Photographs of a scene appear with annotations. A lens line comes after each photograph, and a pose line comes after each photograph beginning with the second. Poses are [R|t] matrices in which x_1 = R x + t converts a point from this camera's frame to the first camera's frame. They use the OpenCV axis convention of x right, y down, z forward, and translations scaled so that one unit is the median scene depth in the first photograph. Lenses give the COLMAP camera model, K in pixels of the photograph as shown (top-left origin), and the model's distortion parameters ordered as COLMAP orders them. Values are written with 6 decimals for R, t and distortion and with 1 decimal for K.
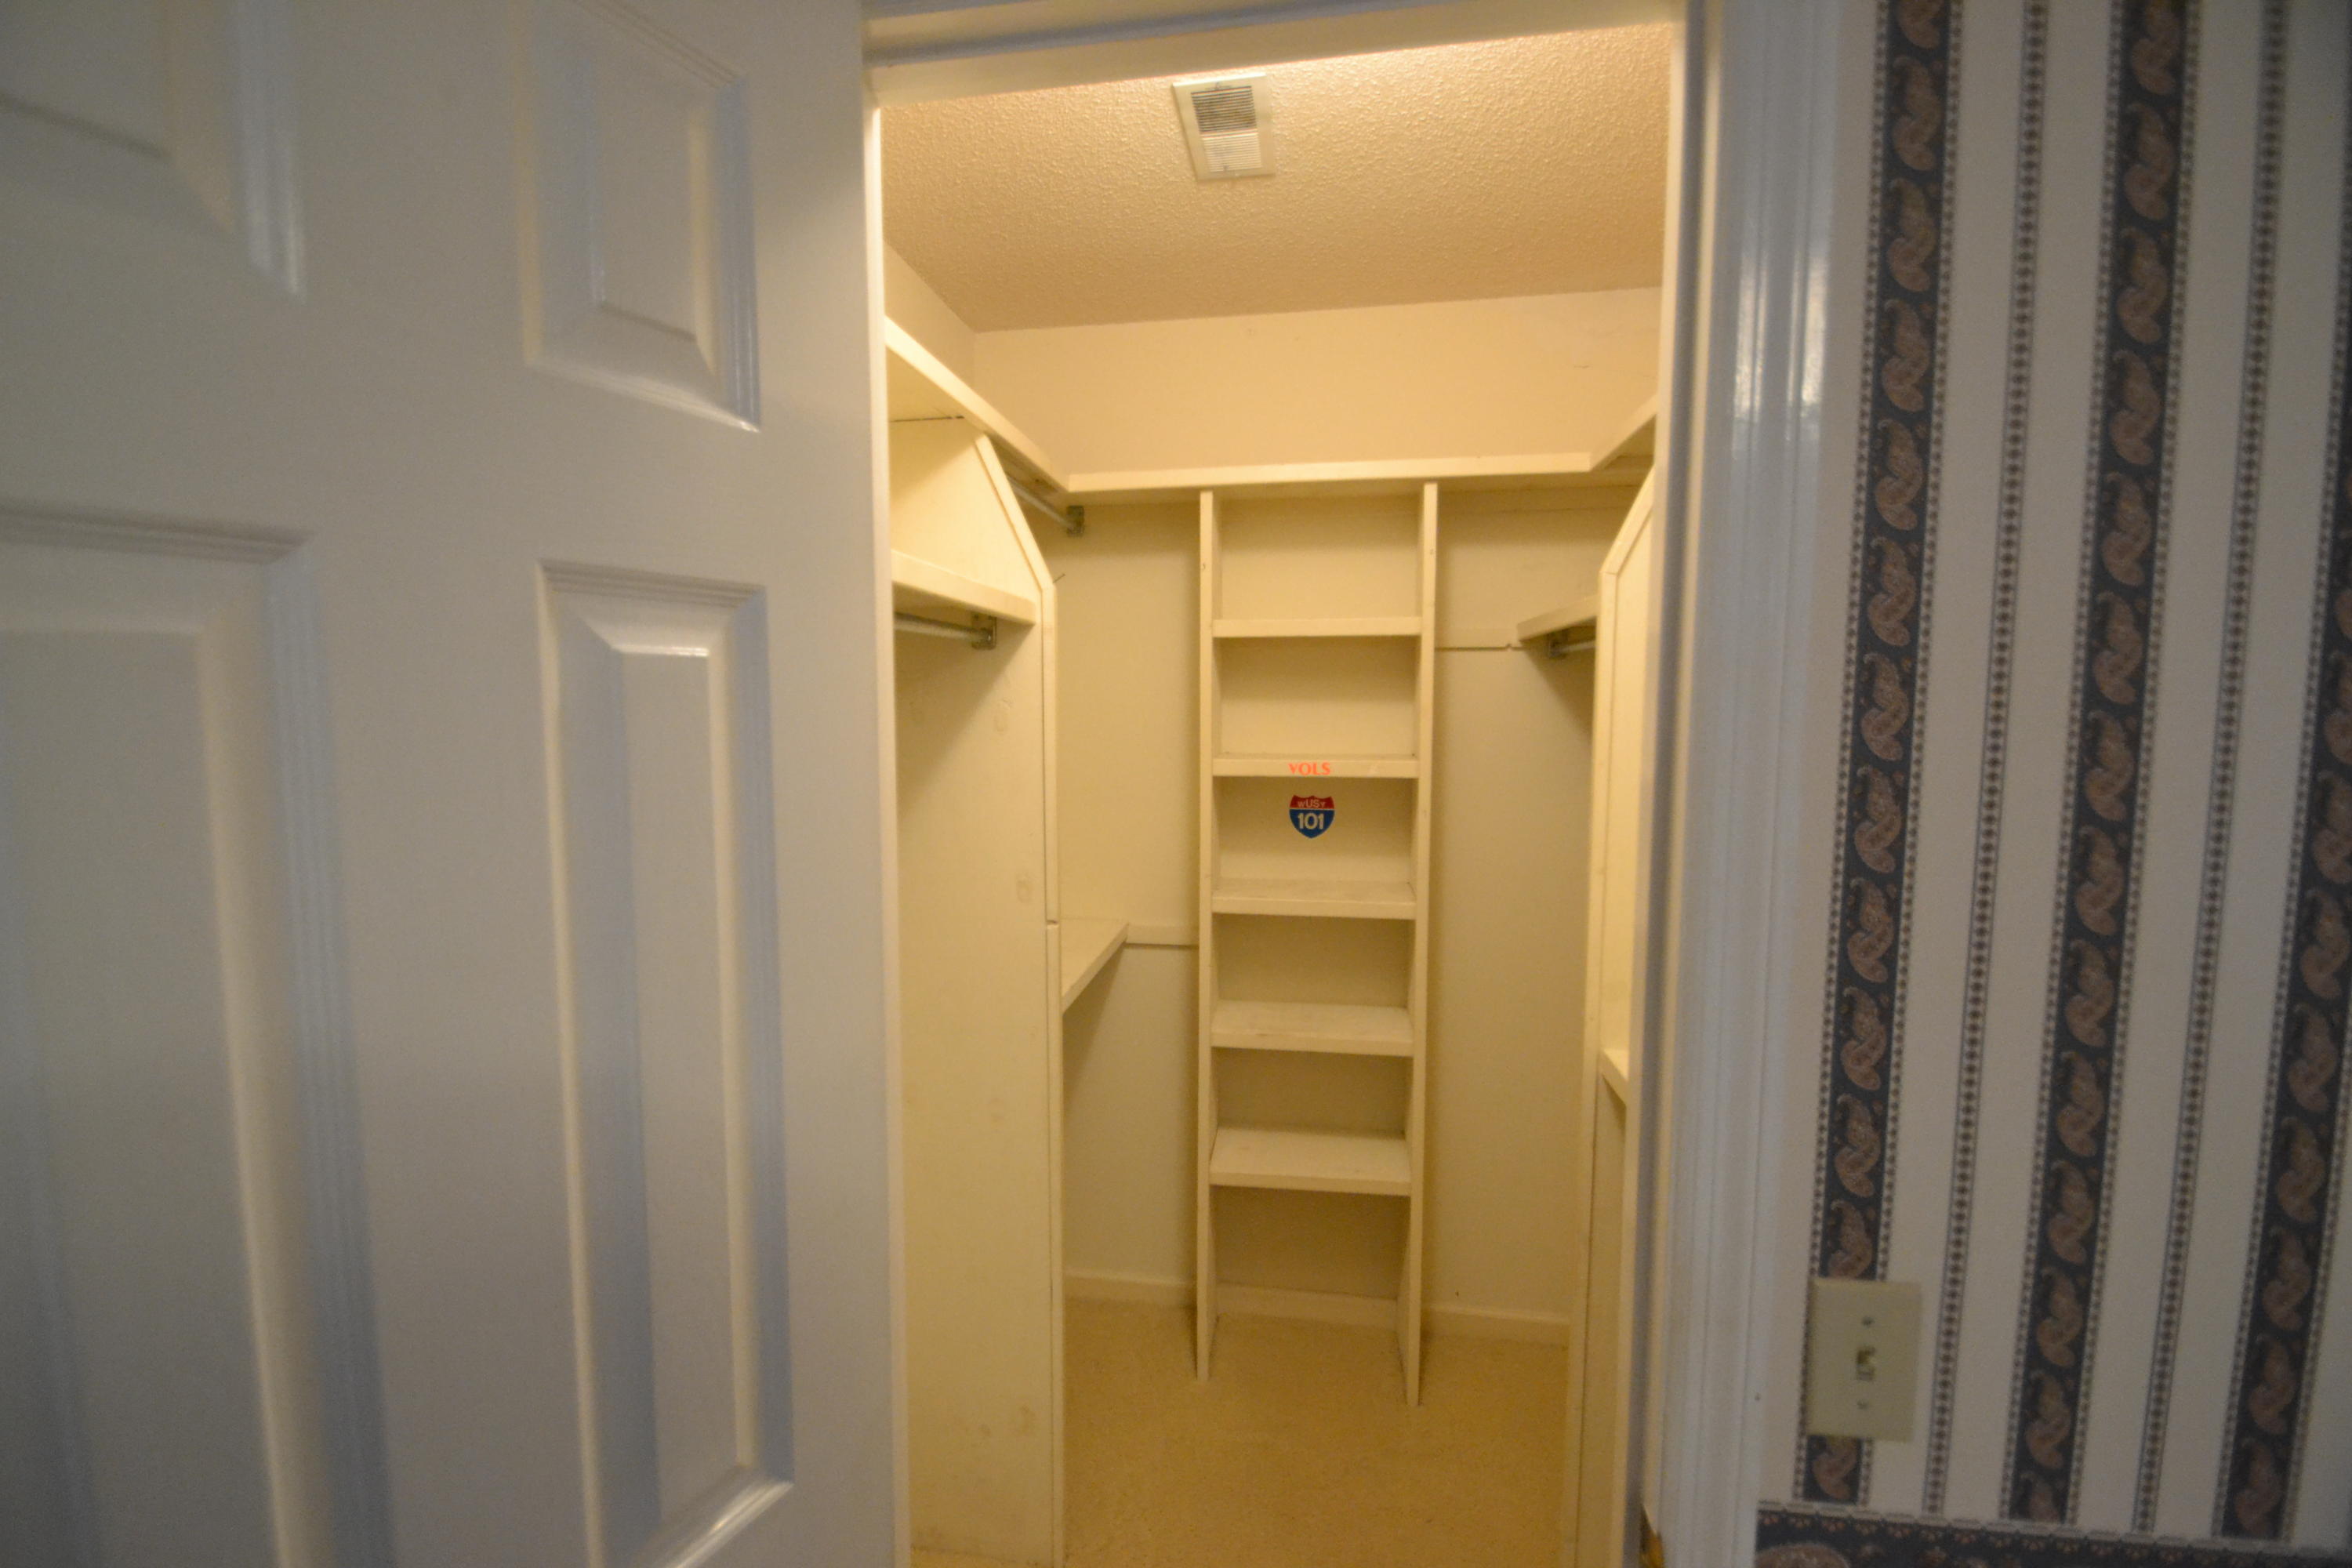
lens RADIAL K [[1030.8, 0, 1162.8], [0, 1030.8, 785.2], [0, 0, 1]] dist [-0.001453, -0.012075]
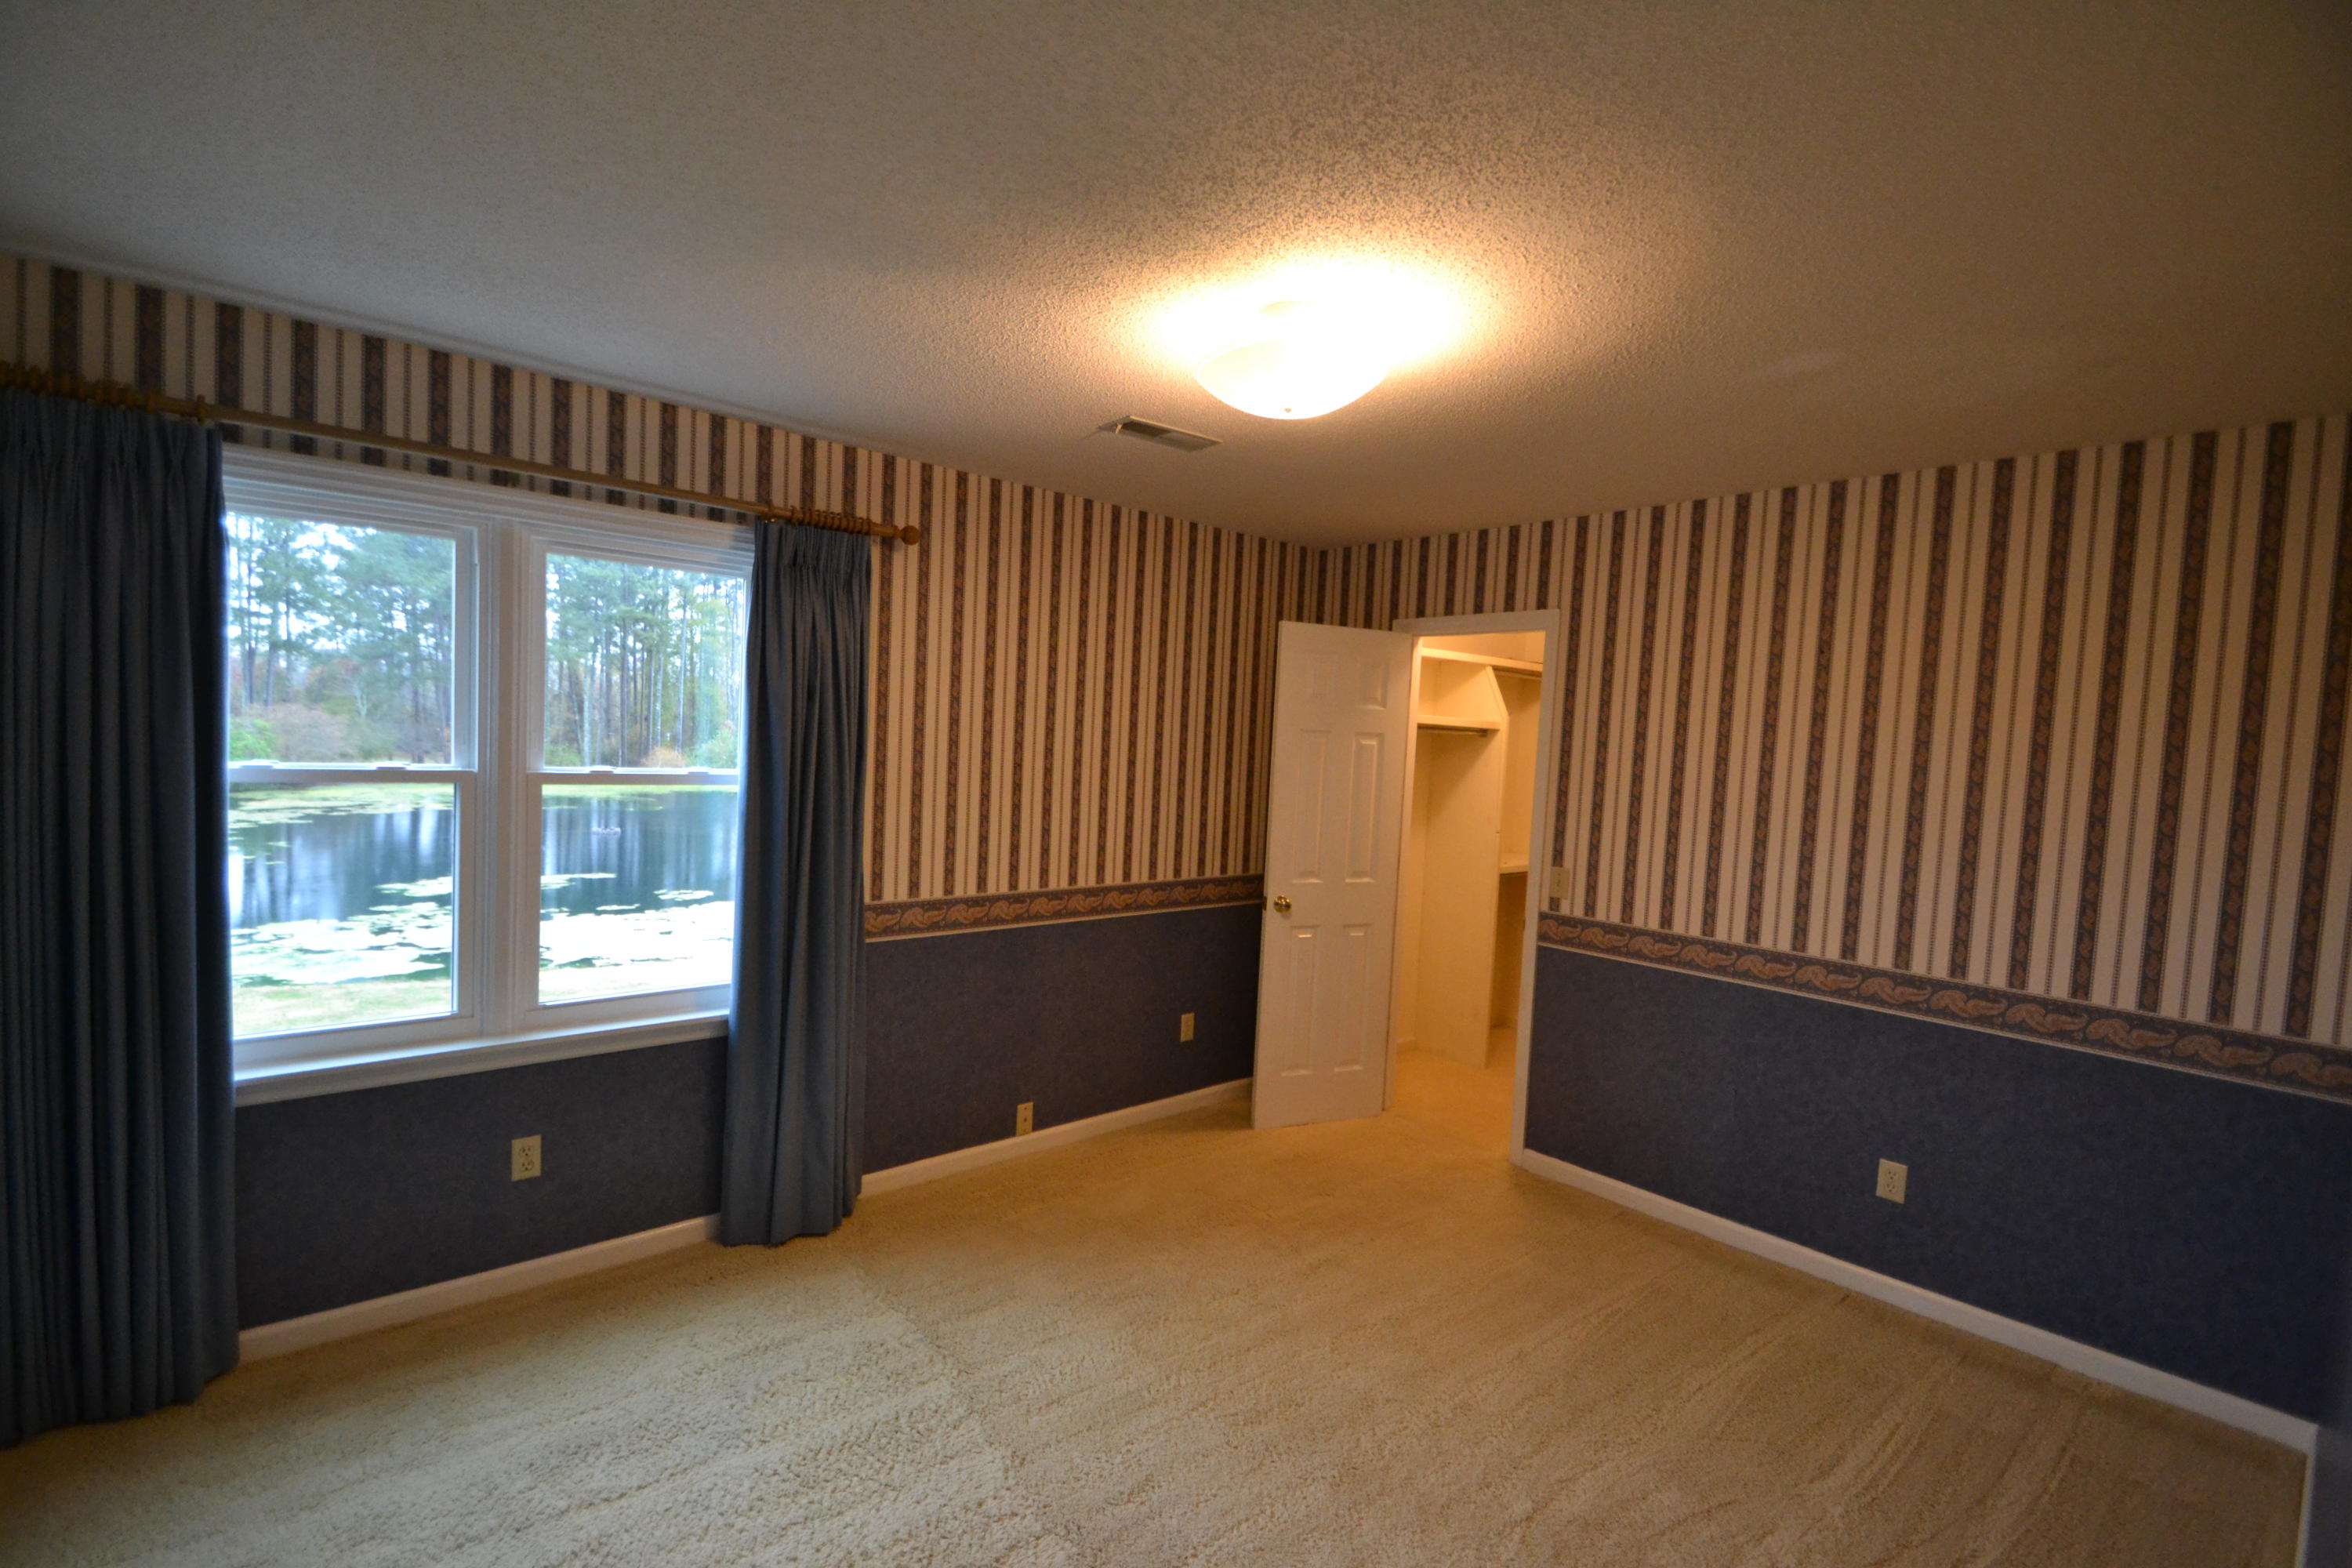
lens RADIAL K [[1030.8, 0, 1166.6], [0, 1030.8, 797.2], [0, 0, 1]] dist [-0.001453, -0.012075]
pose [[0.762611, 0.065744, -0.643507, 2.551763], [-0.094501, 0.995472, -0.010289, 0.371431], [0.639917, 0.068659, 0.765371, -4.440562]]
